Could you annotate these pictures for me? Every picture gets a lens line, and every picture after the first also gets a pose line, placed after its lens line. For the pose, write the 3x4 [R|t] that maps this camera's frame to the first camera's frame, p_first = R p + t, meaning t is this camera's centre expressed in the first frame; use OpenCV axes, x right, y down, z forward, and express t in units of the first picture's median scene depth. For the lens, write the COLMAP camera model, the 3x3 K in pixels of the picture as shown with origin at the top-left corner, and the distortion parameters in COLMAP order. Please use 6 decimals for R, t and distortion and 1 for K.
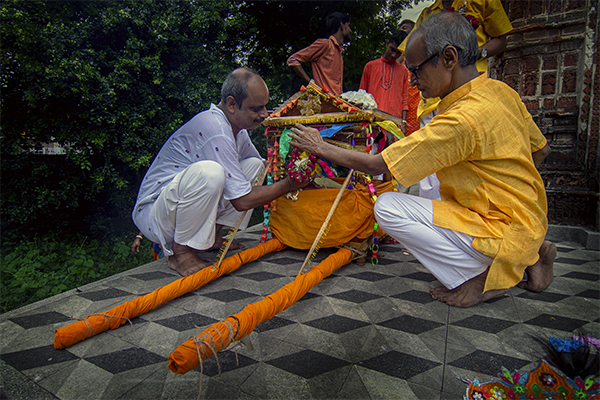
lens RADIAL K [[323.9, 0, 298.7], [0, 323.9, 184.6], [0, 0, 1]] dist [-0.005529, -0.010891]
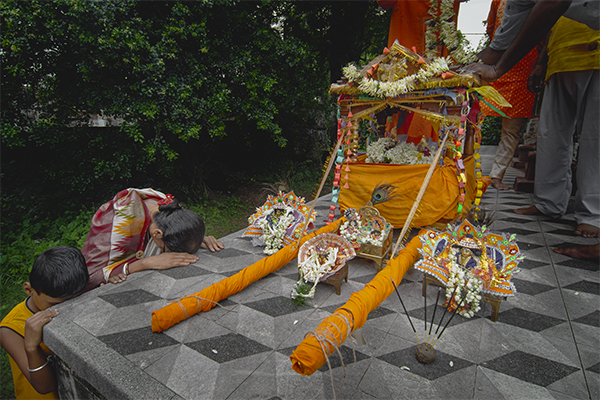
lens RADIAL K [[323.9, 0, 298.7], [0, 323.9, 184.6], [0, 0, 1]] dist [-0.005529, -0.010891]
pose [[0.995490, 0.011646, -0.094150, -0.204598], [-0.003209, 0.996002, 0.089275, -0.014250], [0.094813, -0.088571, 0.991547, 0.100314]]
